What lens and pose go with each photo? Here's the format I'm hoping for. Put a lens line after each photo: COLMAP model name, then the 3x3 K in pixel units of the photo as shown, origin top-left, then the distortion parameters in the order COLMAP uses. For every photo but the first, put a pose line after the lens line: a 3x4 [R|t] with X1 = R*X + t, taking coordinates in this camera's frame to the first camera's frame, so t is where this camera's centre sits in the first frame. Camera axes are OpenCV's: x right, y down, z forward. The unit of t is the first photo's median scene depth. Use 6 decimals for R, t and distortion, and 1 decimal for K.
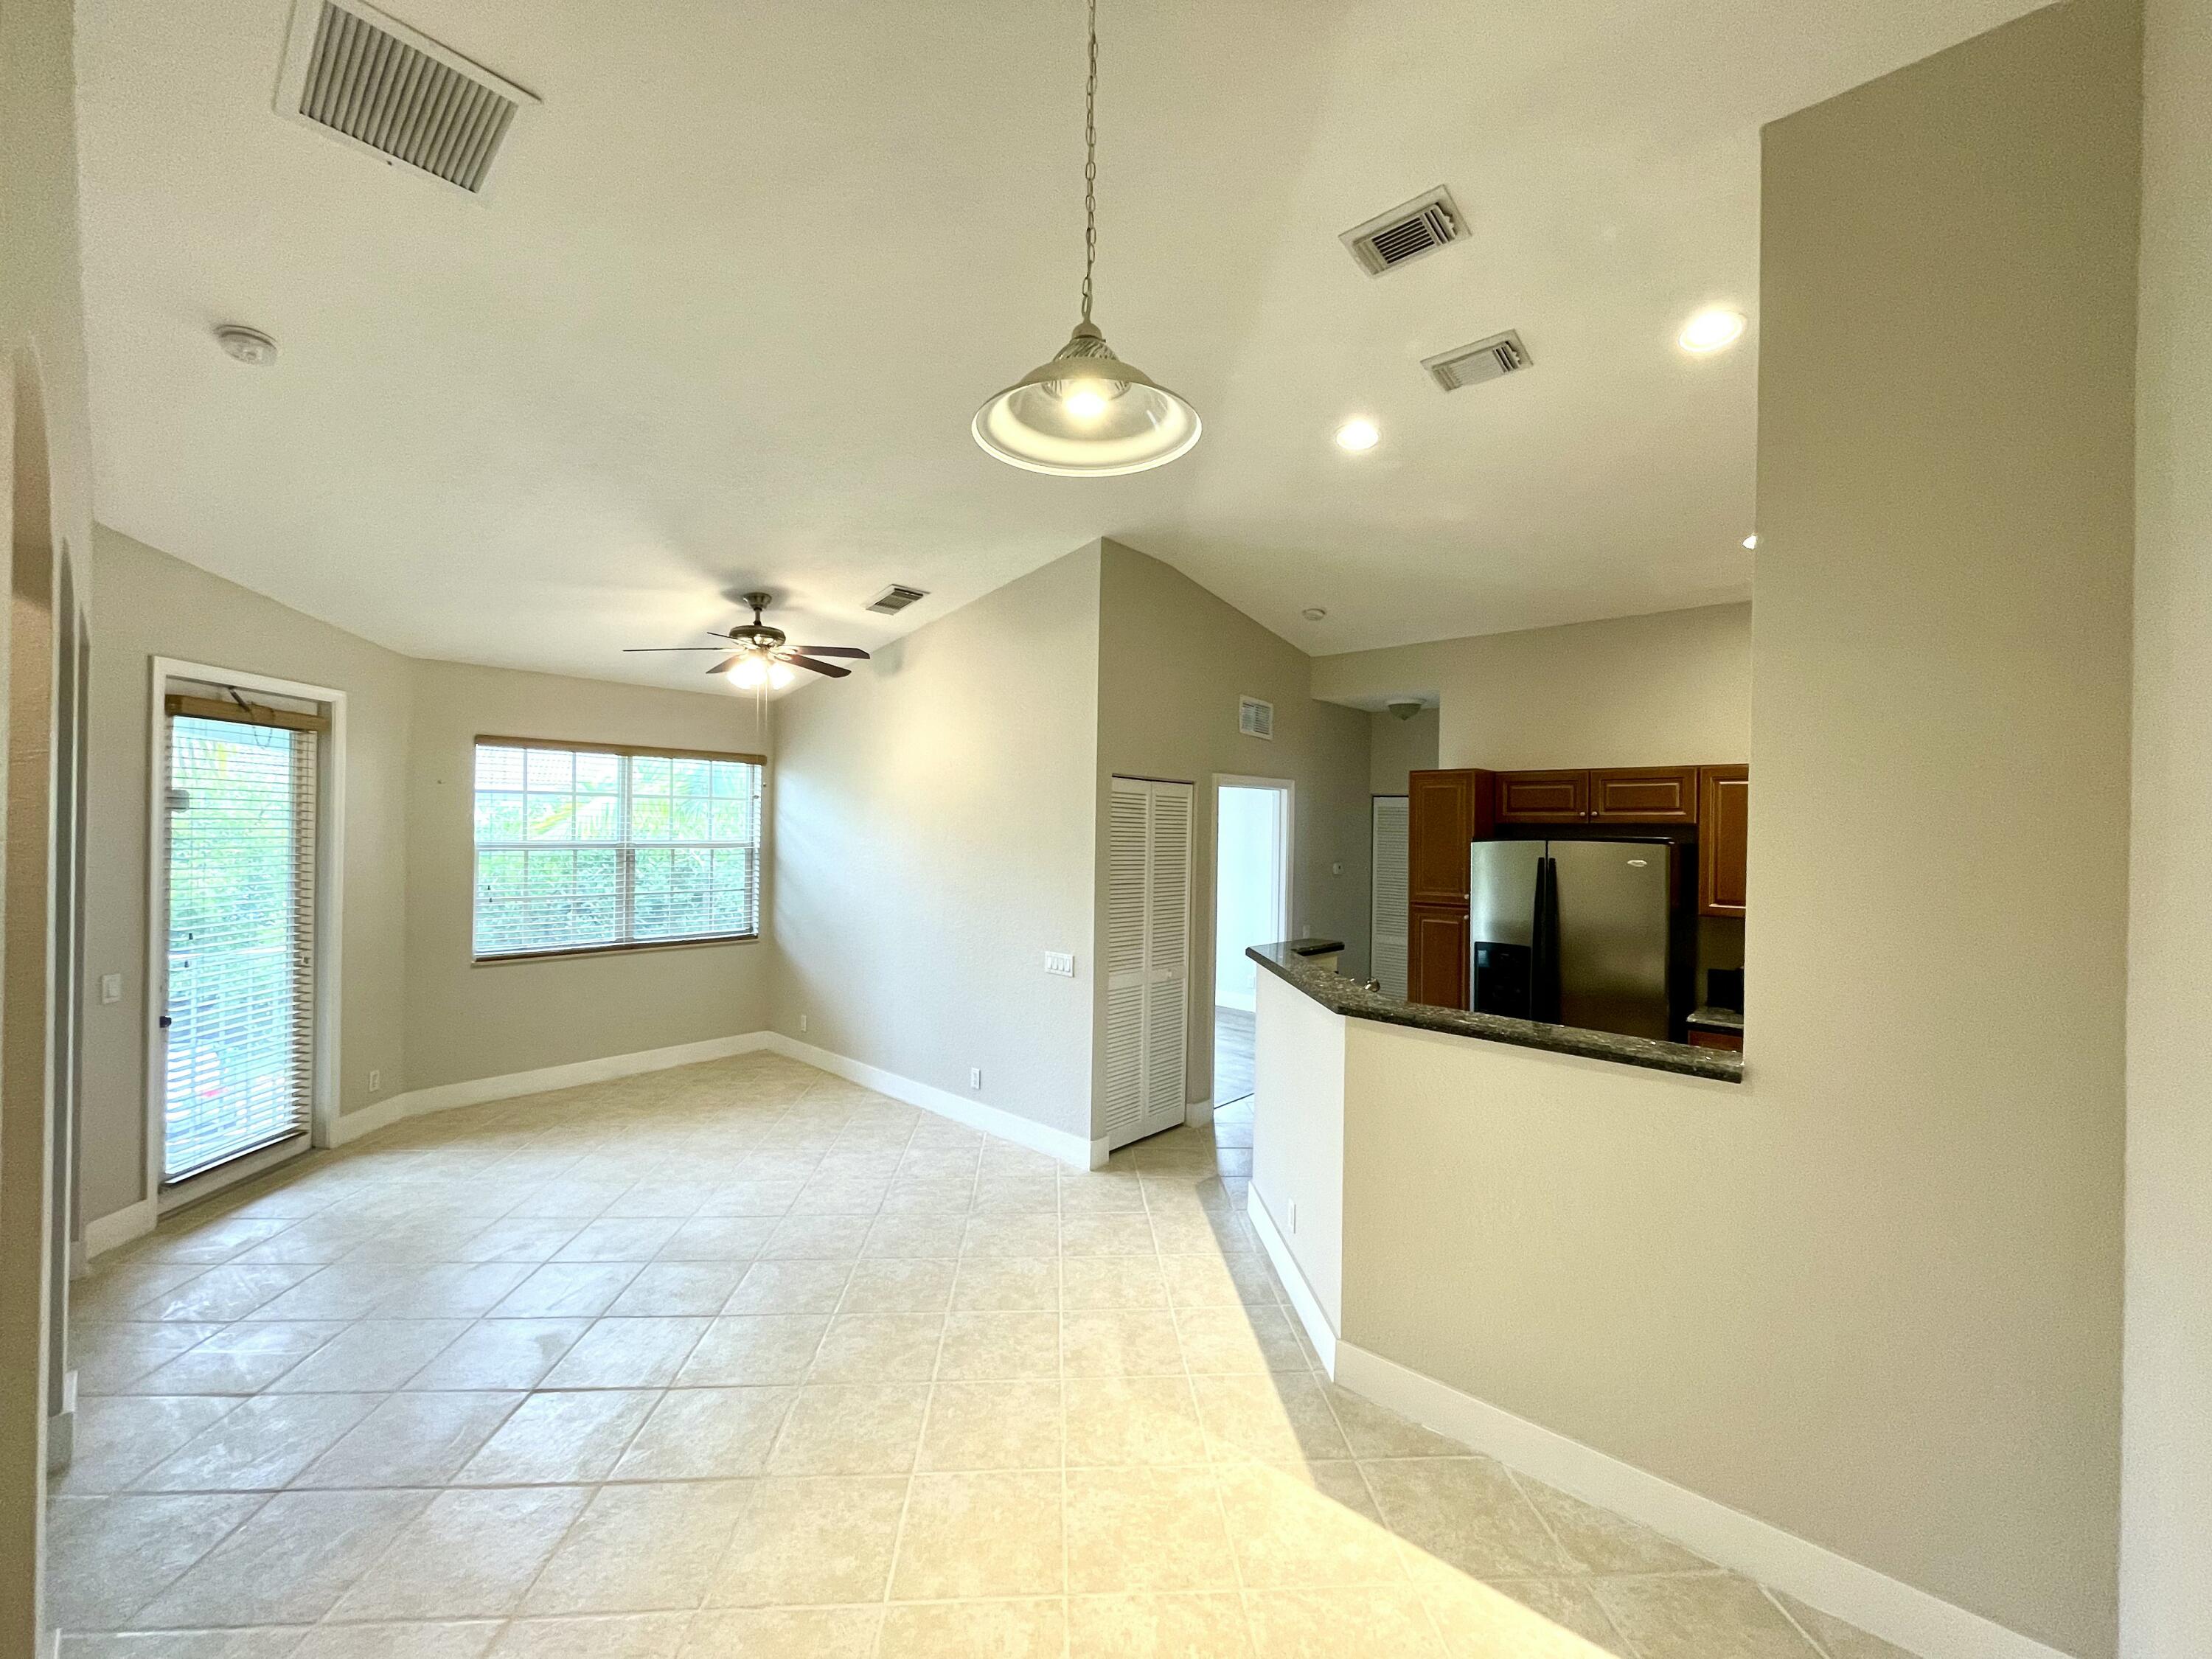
lens RADIAL K [[888.2, 0, 1108.6], [0, 888.2, 830.3], [0, 0, 1]] dist [-0.004790, -0.000695]
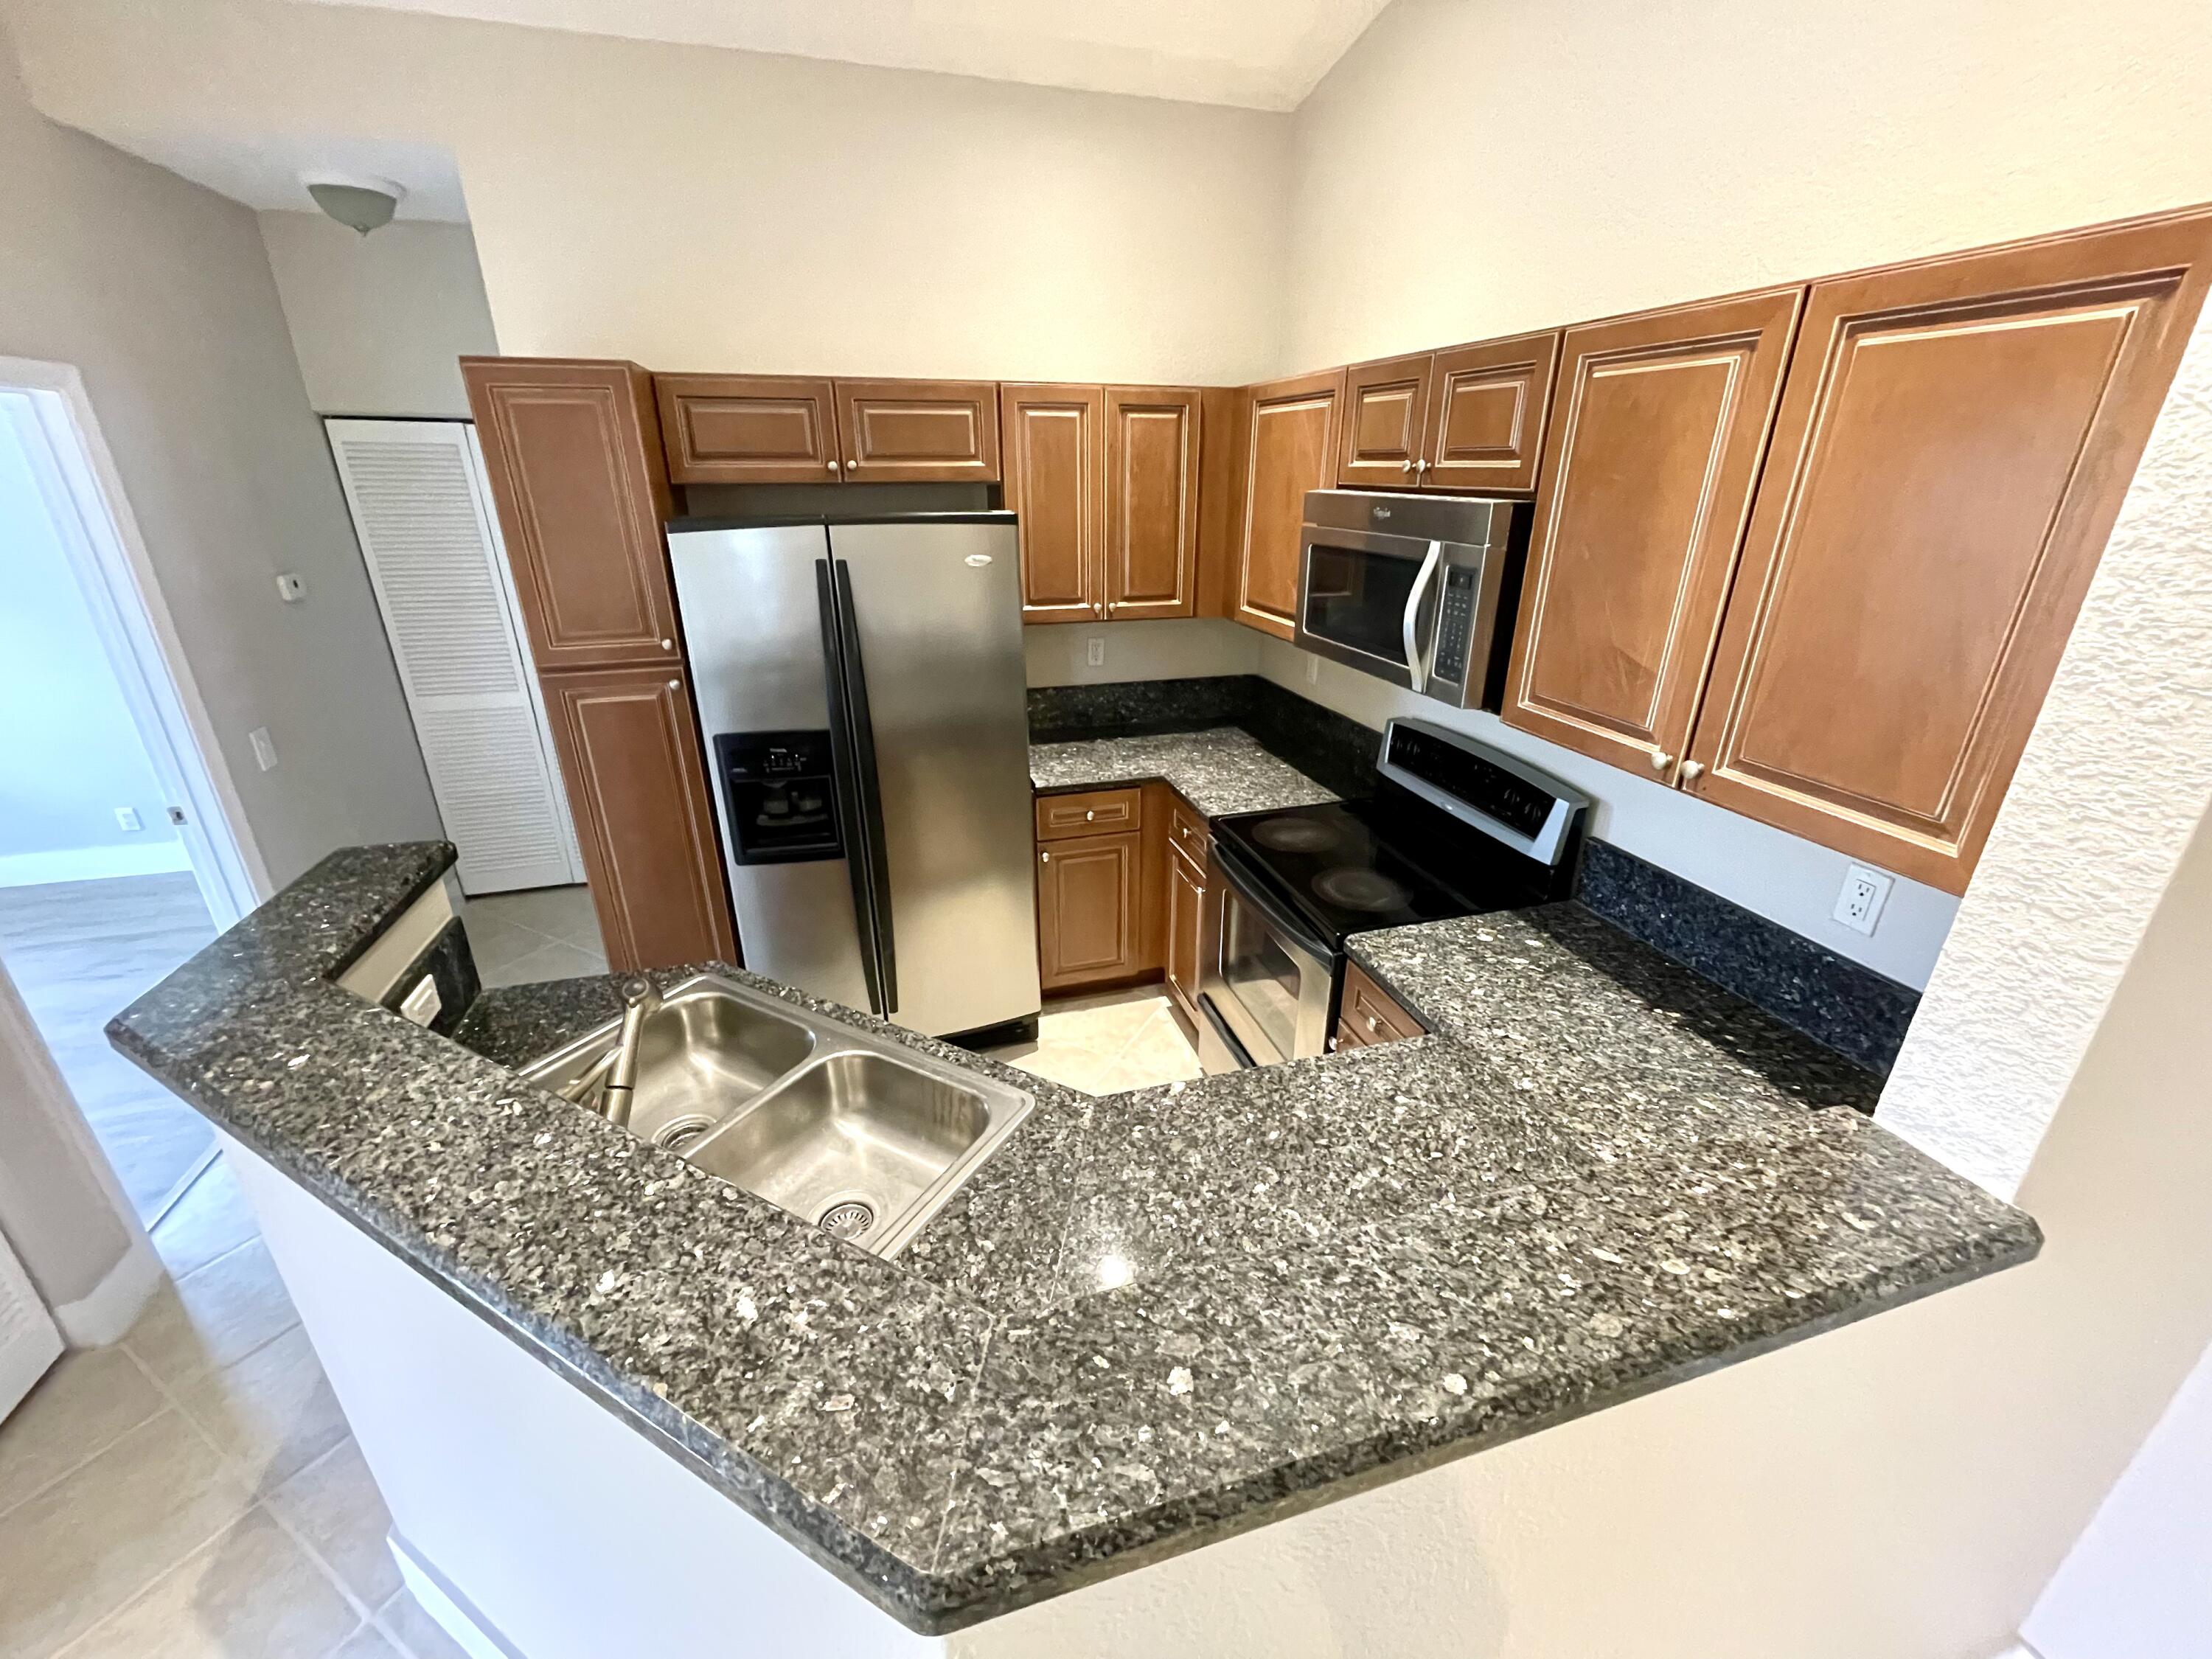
lens RADIAL K [[888.2, 0, 1105.2], [0, 888.2, 824.4], [0, 0, 1]] dist [-0.004790, -0.000695]
pose [[0.513988, -0.331532, 0.791140, 0.100335], [0.004231, 0.923261, 0.384150, -0.023312], [-0.857787, -0.194101, 0.475948, 0.533877]]
